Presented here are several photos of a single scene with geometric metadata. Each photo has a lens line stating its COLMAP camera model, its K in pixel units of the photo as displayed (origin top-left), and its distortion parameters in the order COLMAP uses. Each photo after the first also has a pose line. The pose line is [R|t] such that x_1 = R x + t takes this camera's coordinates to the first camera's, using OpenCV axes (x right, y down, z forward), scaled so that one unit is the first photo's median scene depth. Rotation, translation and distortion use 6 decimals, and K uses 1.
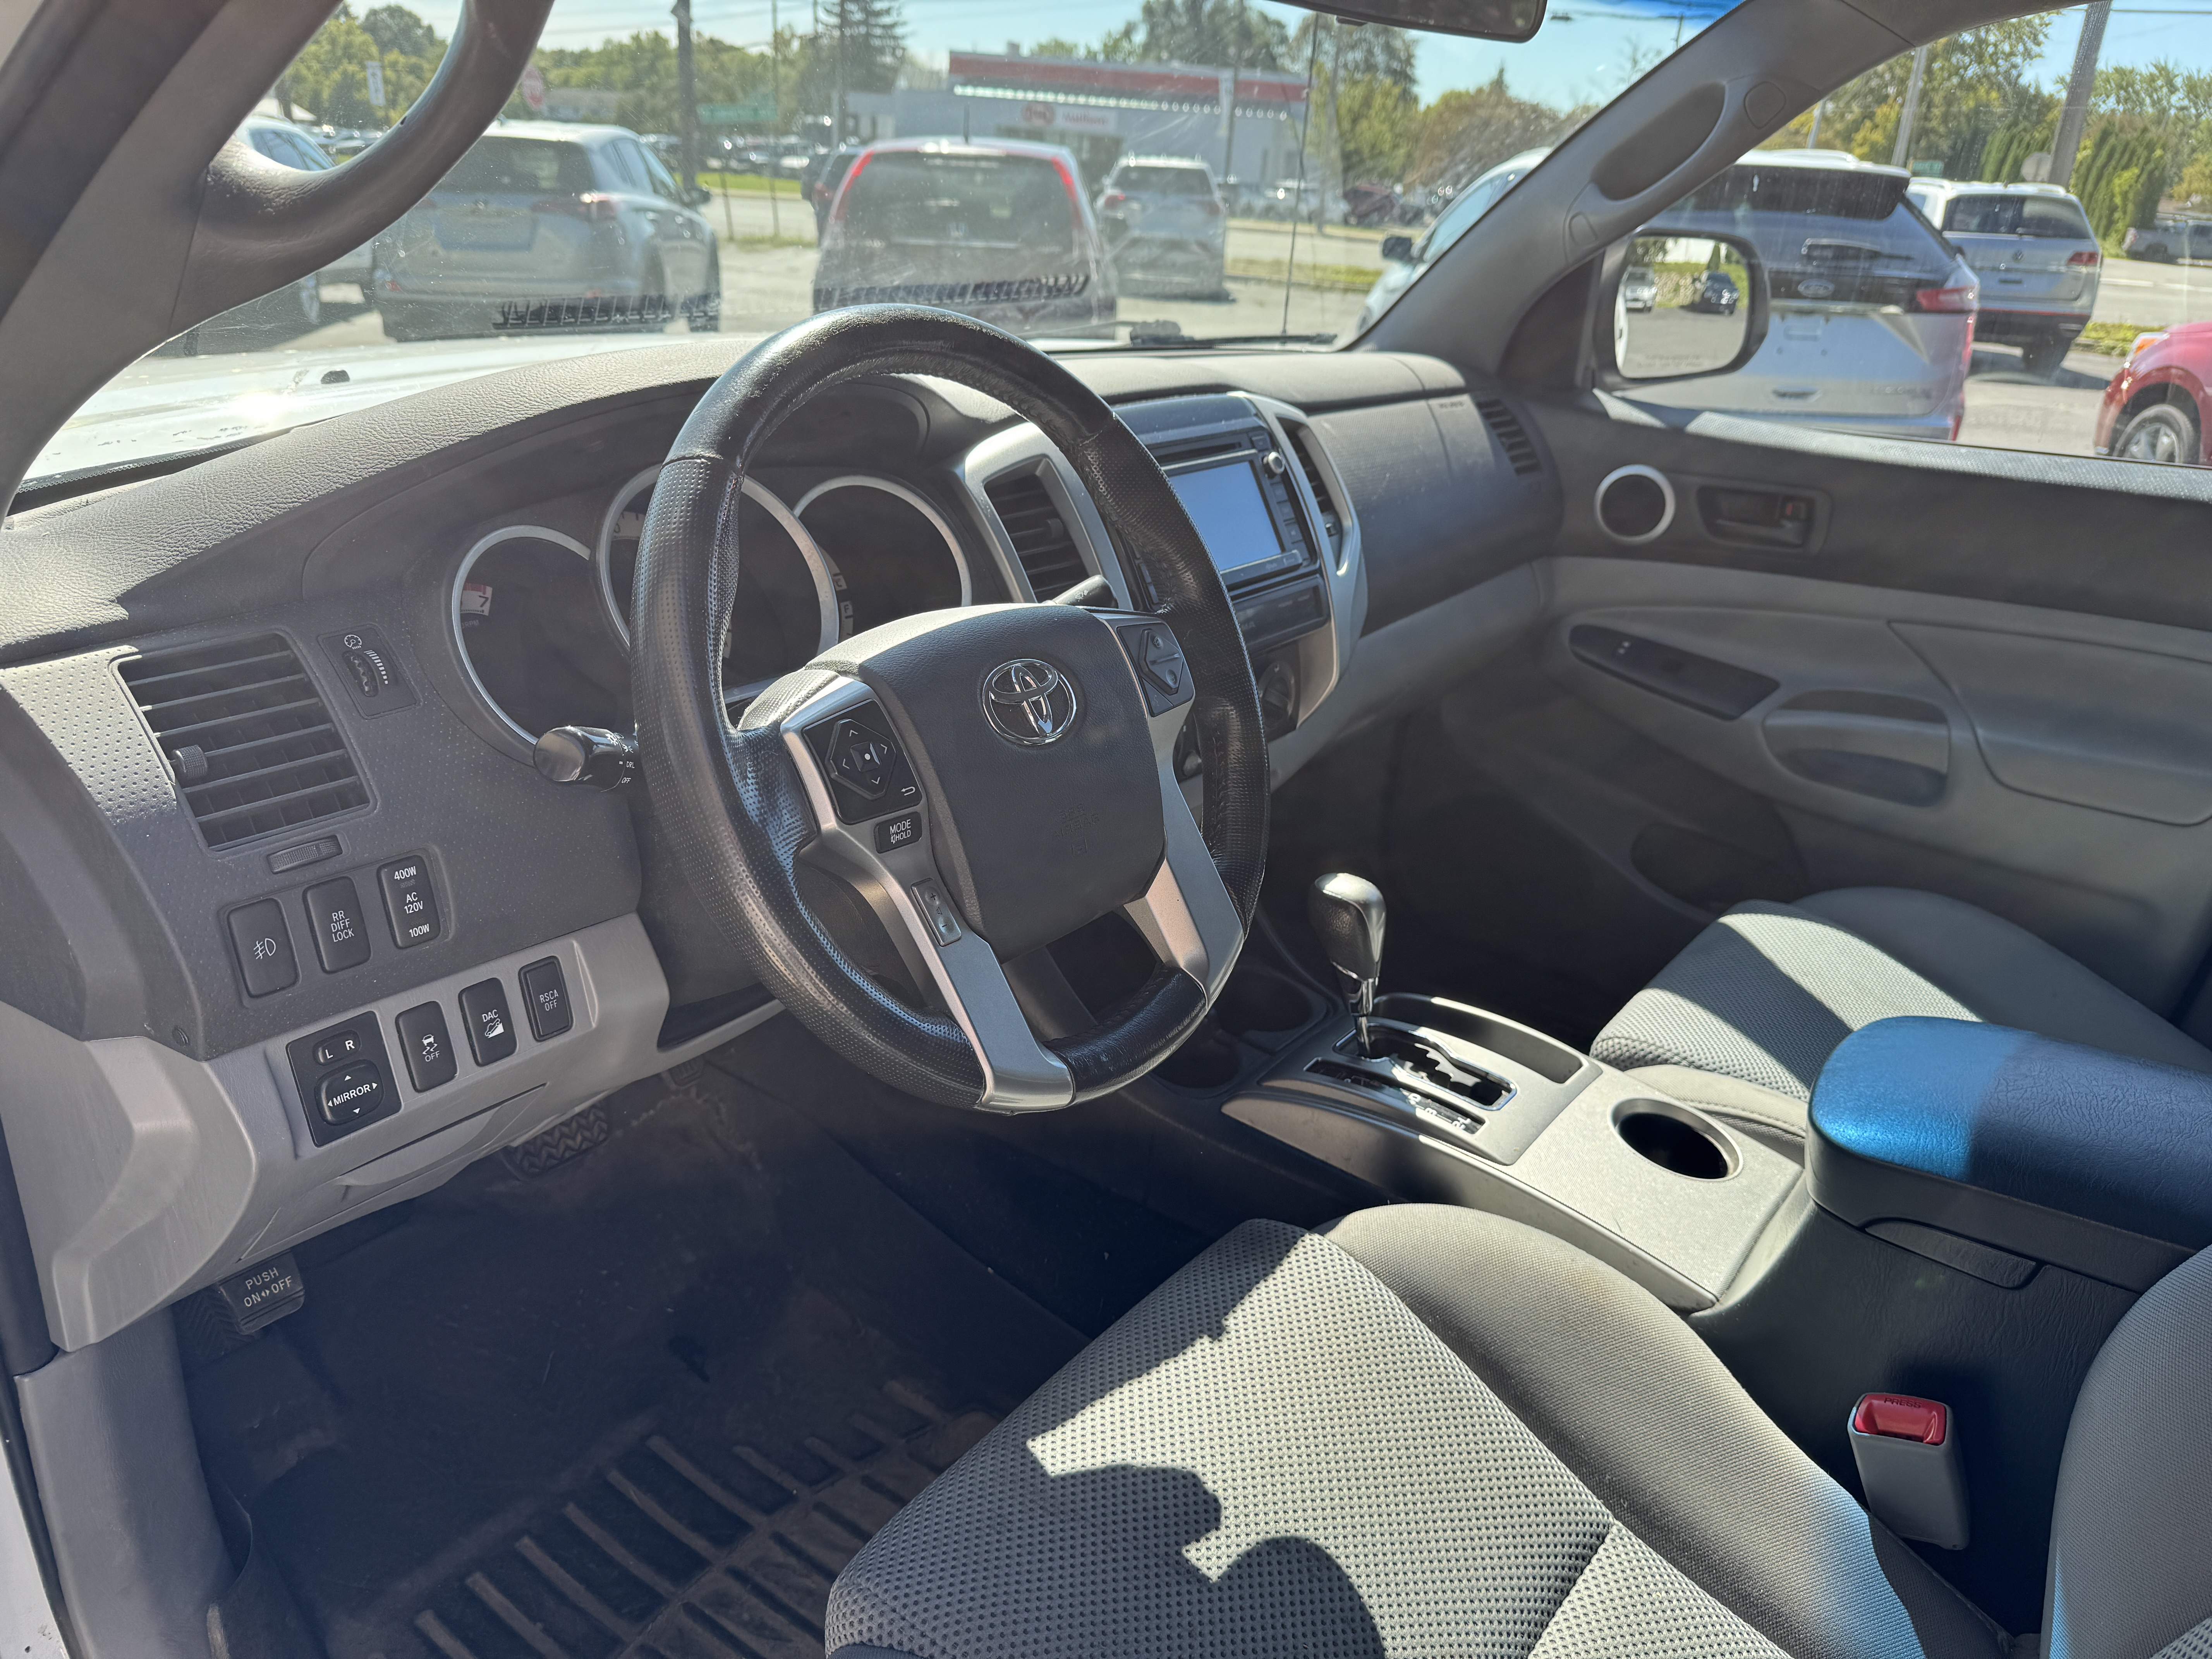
lens RADIAL K [[1557.0, 0, 1098.3], [0, 1557.0, 840.7], [0, 0, 1]] dist [-0.002434, 0.001586]
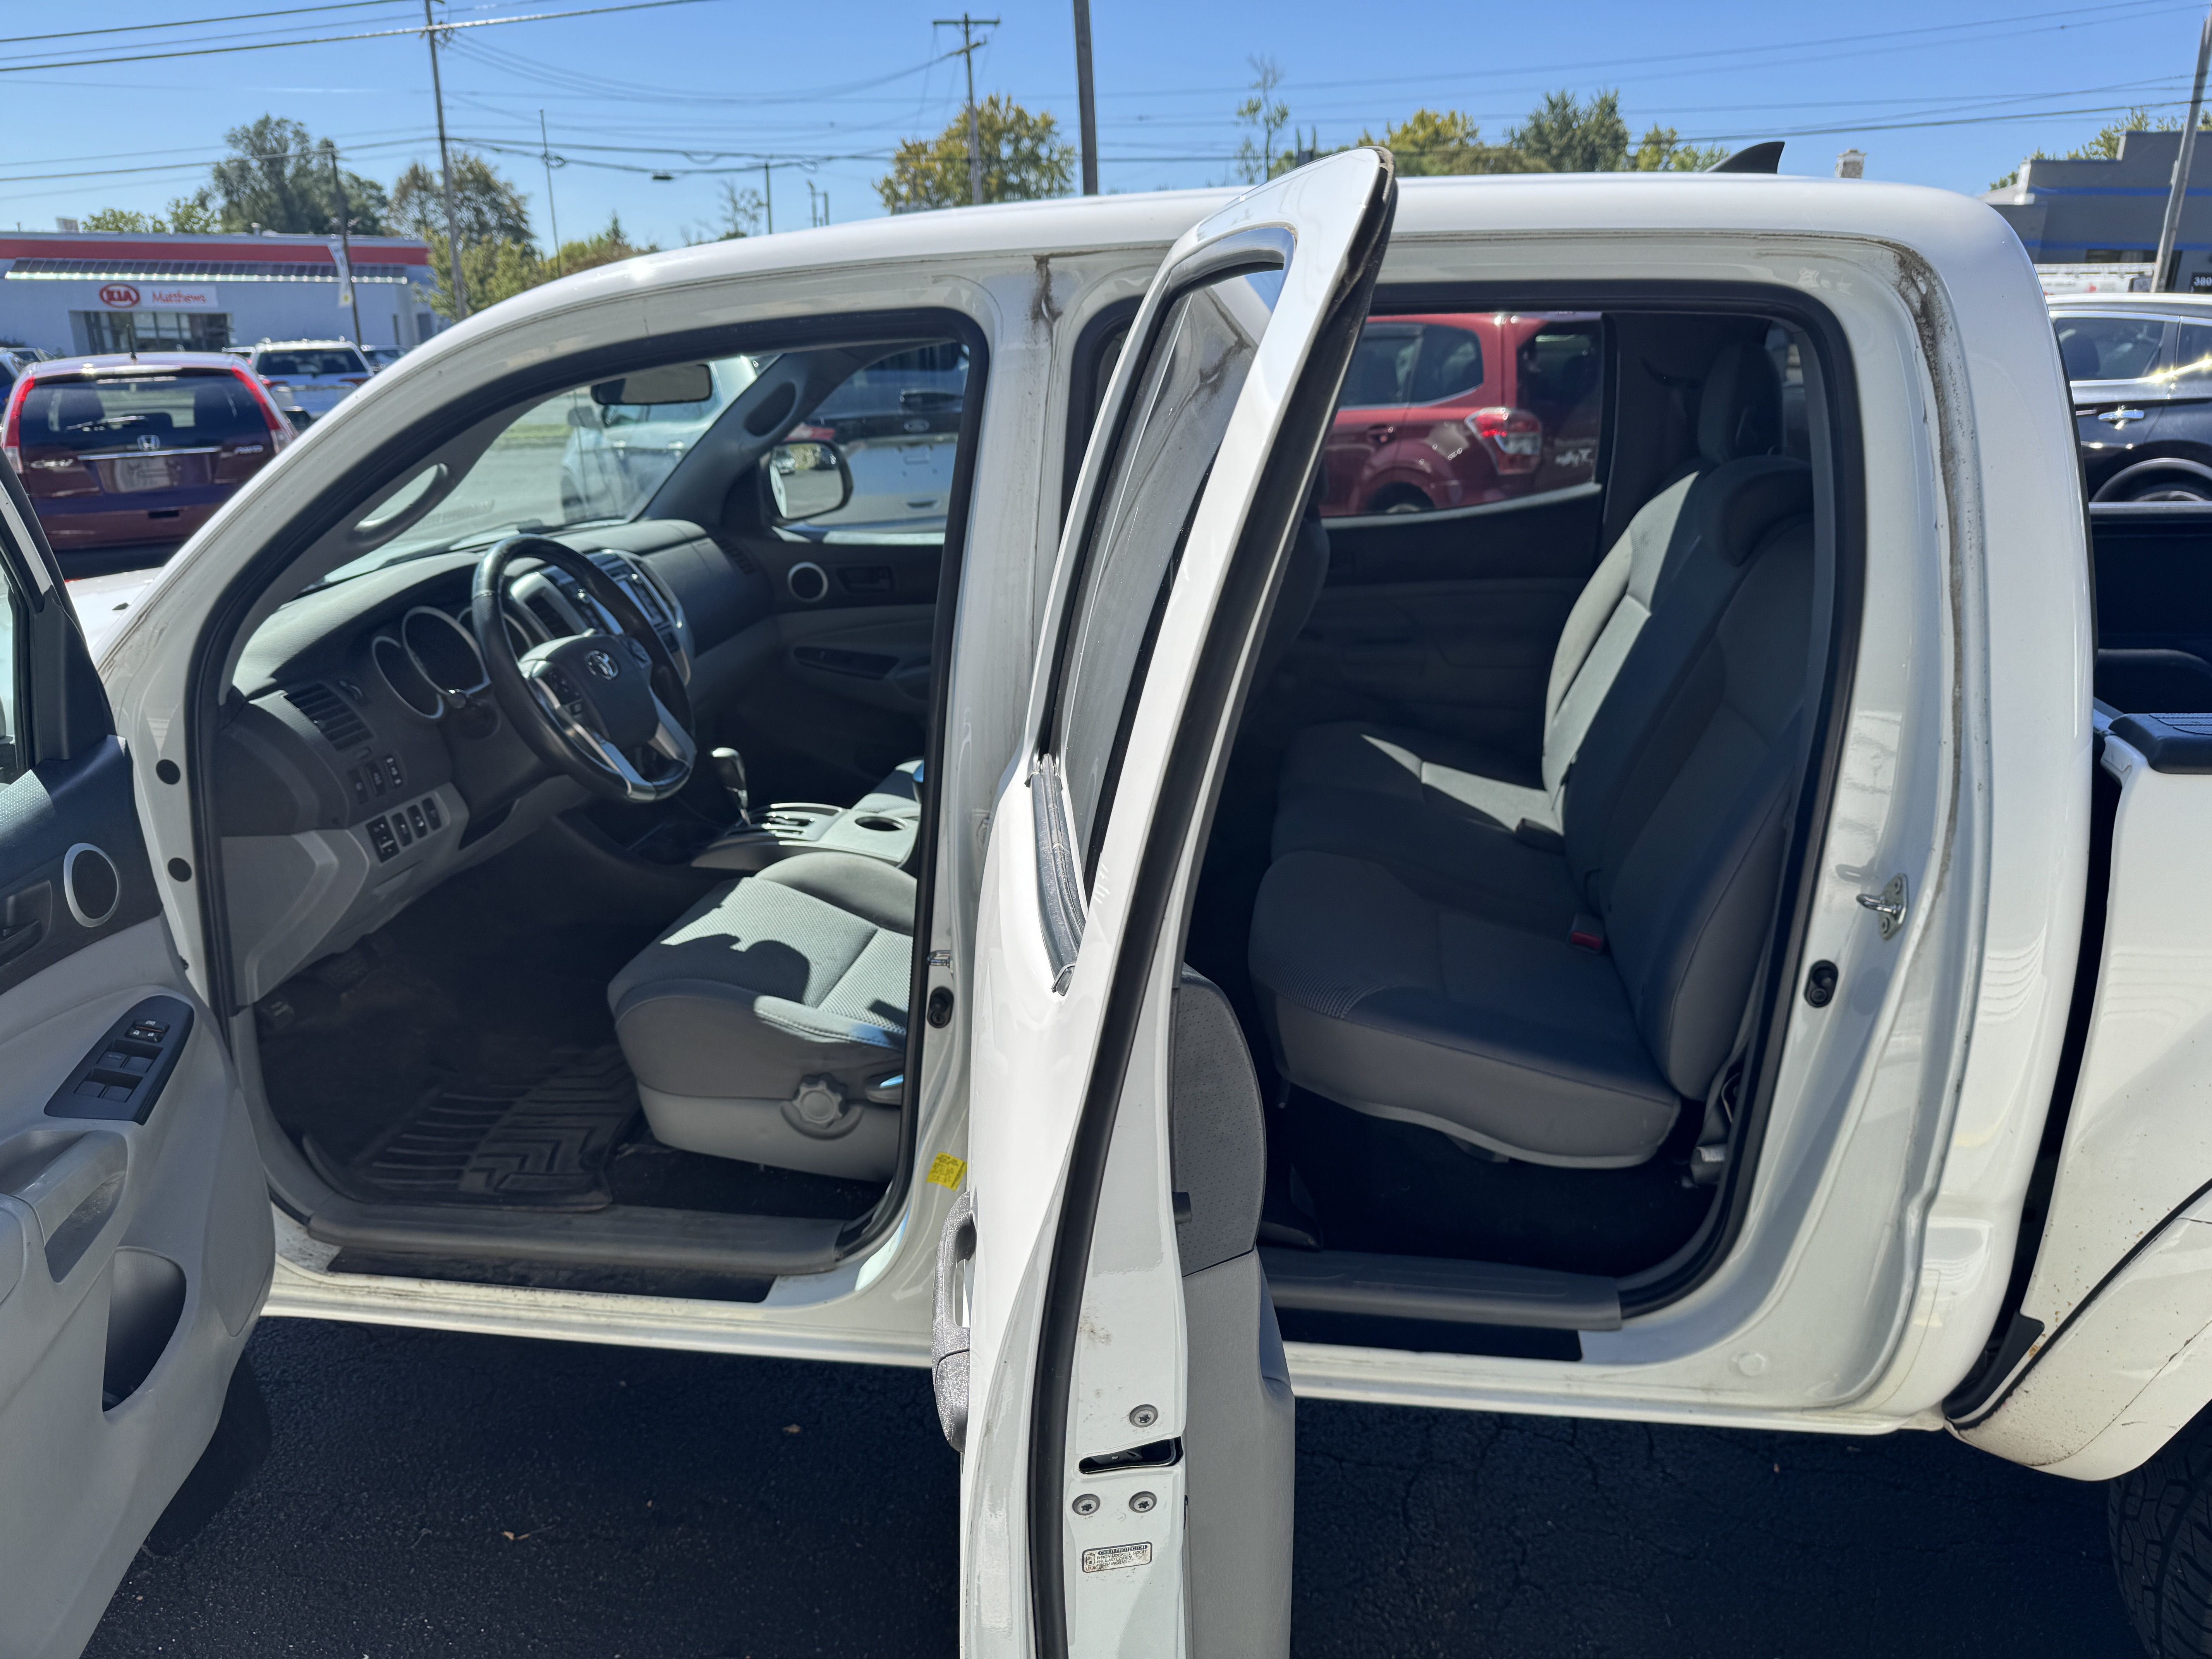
lens RADIAL K [[1577.7, 0, 1111.5], [0, 1577.7, 824.1], [0, 0, 1]] dist [0.055057, -0.111730]
pose [[0.870233, -0.211922, 0.444728, -0.078813], [0.251599, 0.967323, -0.031374, 0.069367], [-0.423547, 0.139196, 0.895116, -0.260440]]
